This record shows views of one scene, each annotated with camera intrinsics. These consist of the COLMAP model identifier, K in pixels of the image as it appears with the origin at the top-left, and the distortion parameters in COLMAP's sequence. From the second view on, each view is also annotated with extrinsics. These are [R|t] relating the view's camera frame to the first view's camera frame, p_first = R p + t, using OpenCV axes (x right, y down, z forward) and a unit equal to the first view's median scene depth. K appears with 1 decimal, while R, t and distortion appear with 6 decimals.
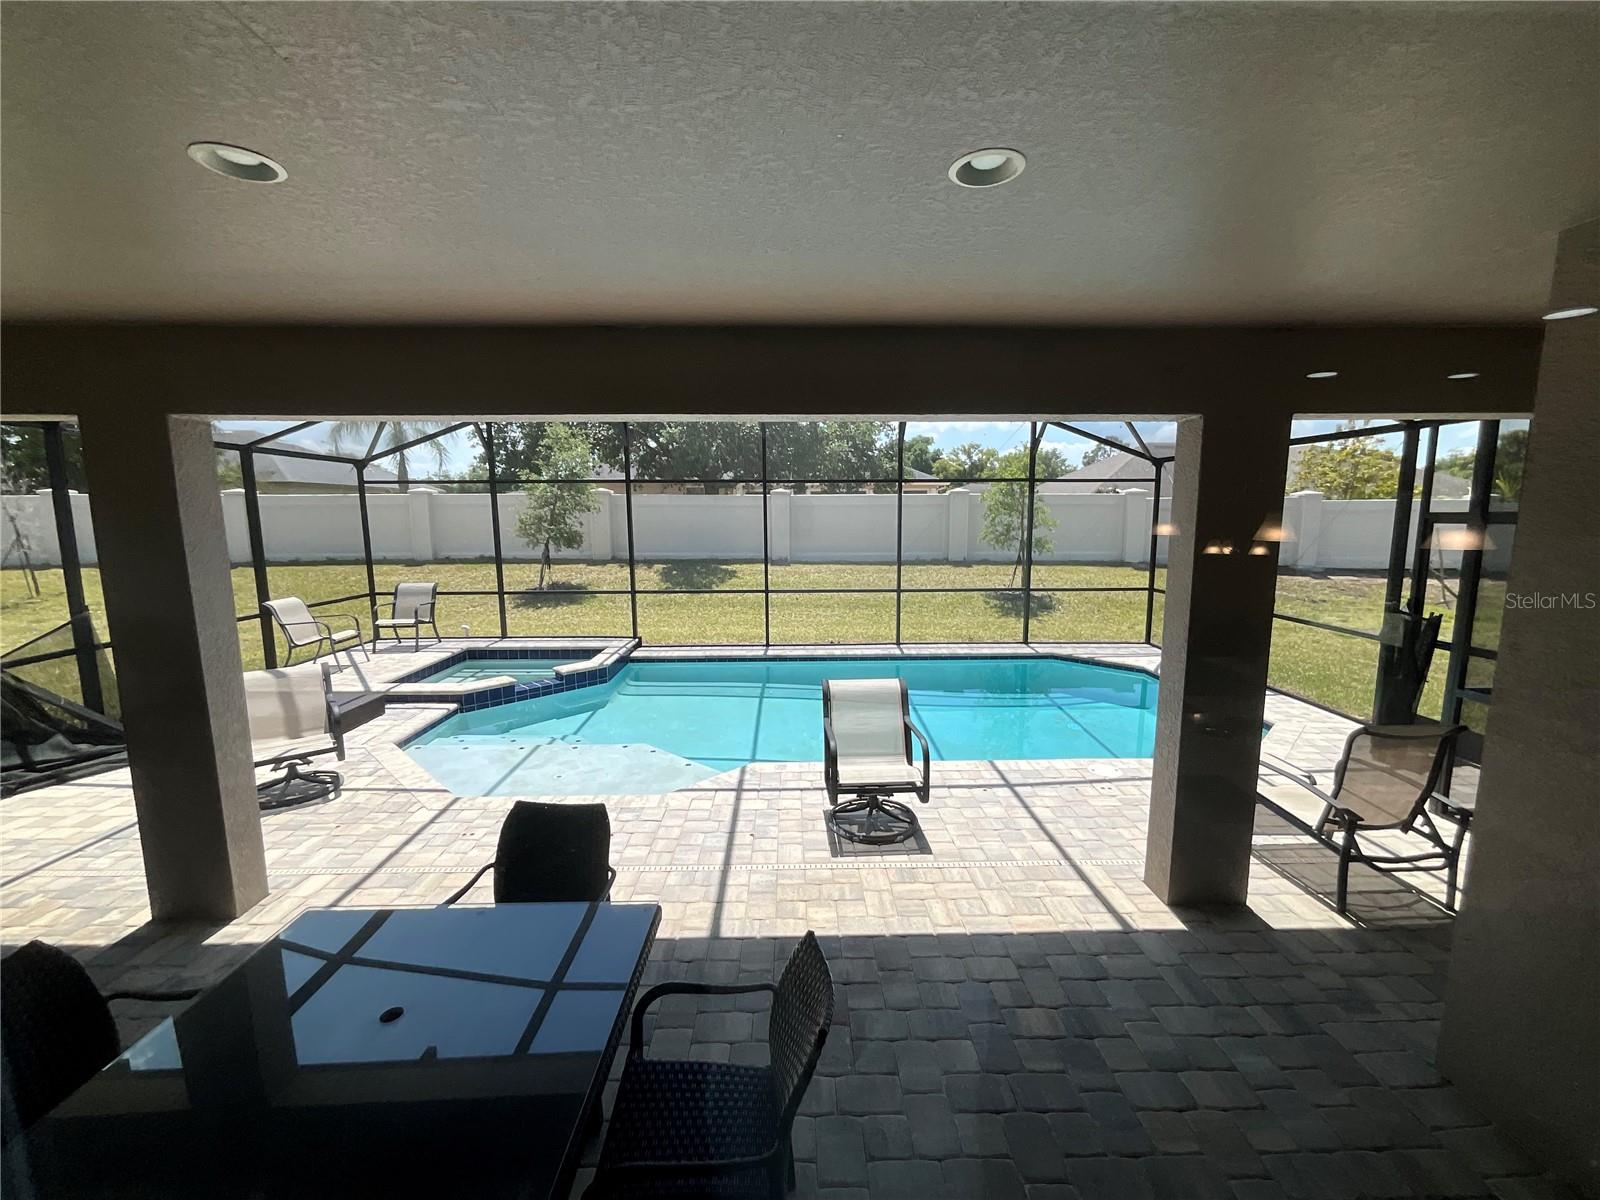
lens RADIAL K [[644.9, 0, 800.0], [0, 644.9, 600.0], [0, 0, 1]] dist [0.001662, 0.000319]
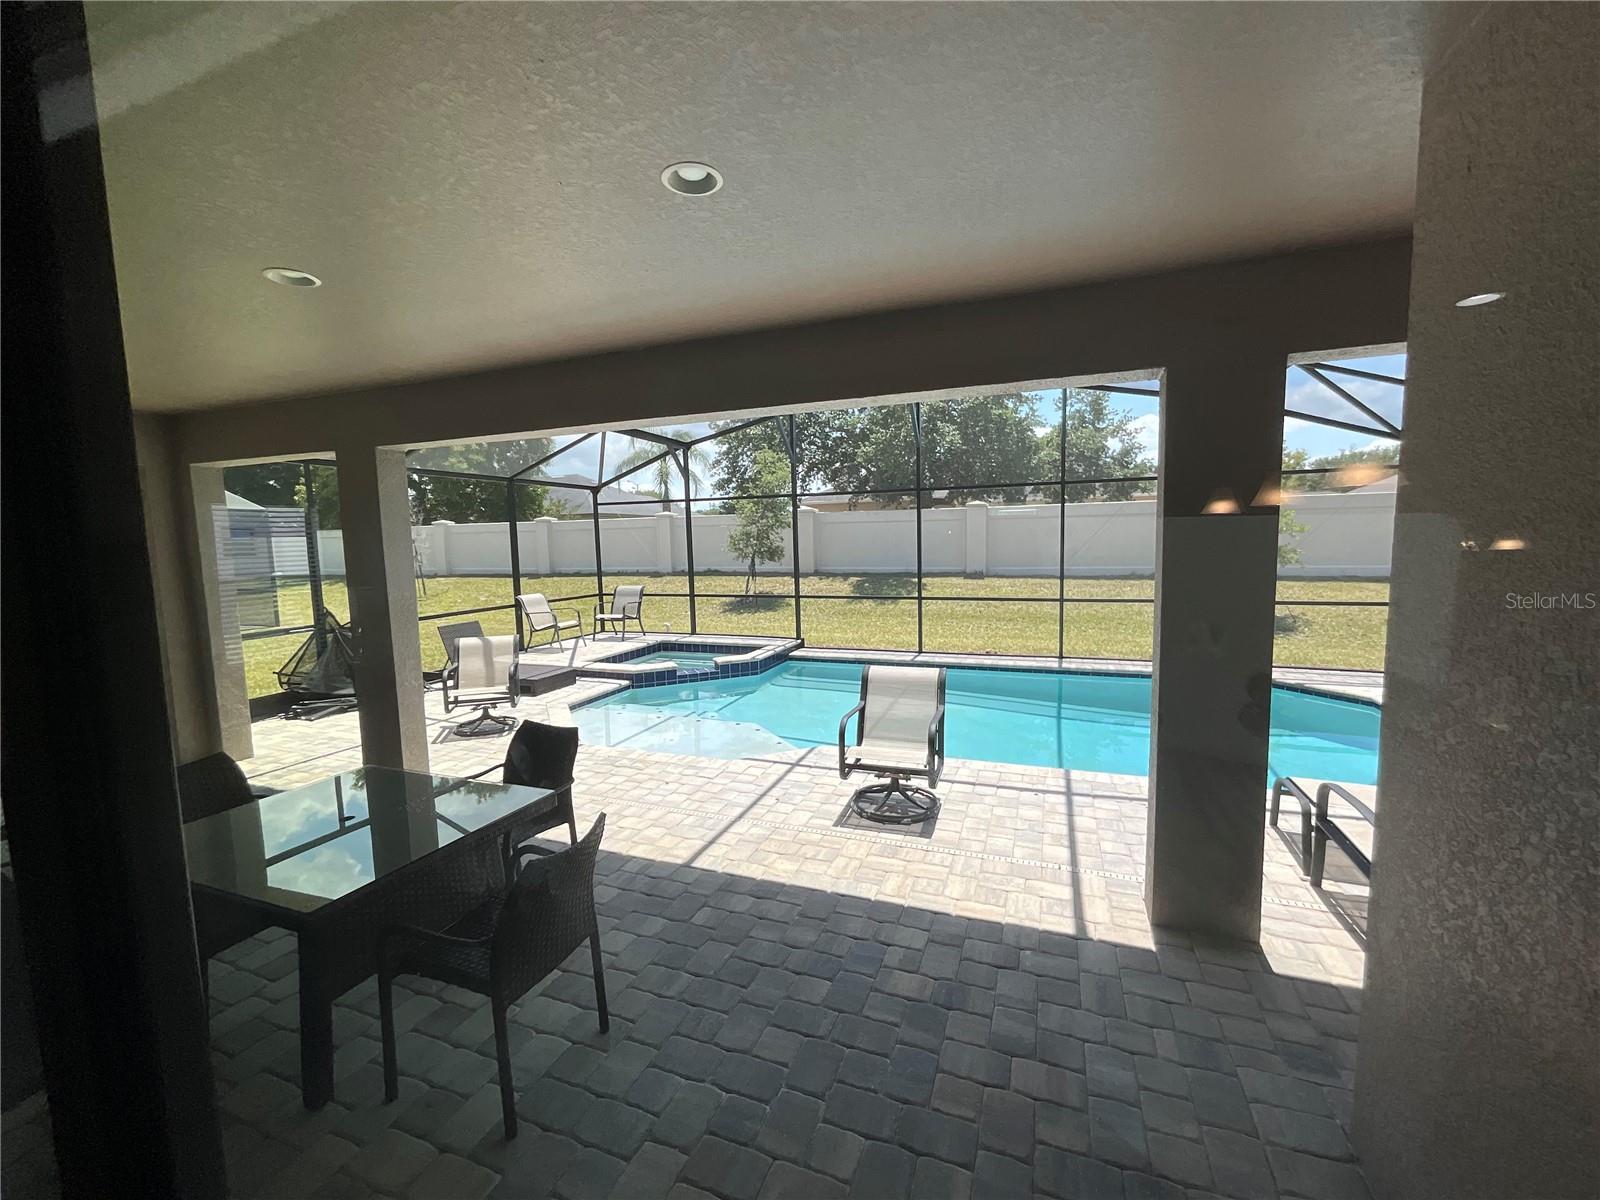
lens RADIAL K [[640.4, 0, 800.0], [0, 640.4, 600.0], [0, 0, 1]] dist [0.010622, -0.000046]
pose [[0.930628, 0.019166, -0.365465, 0.301267], [-0.031117, 0.999155, -0.026837, 0.047263], [0.364642, 0.036347, 0.930438, -0.006983]]
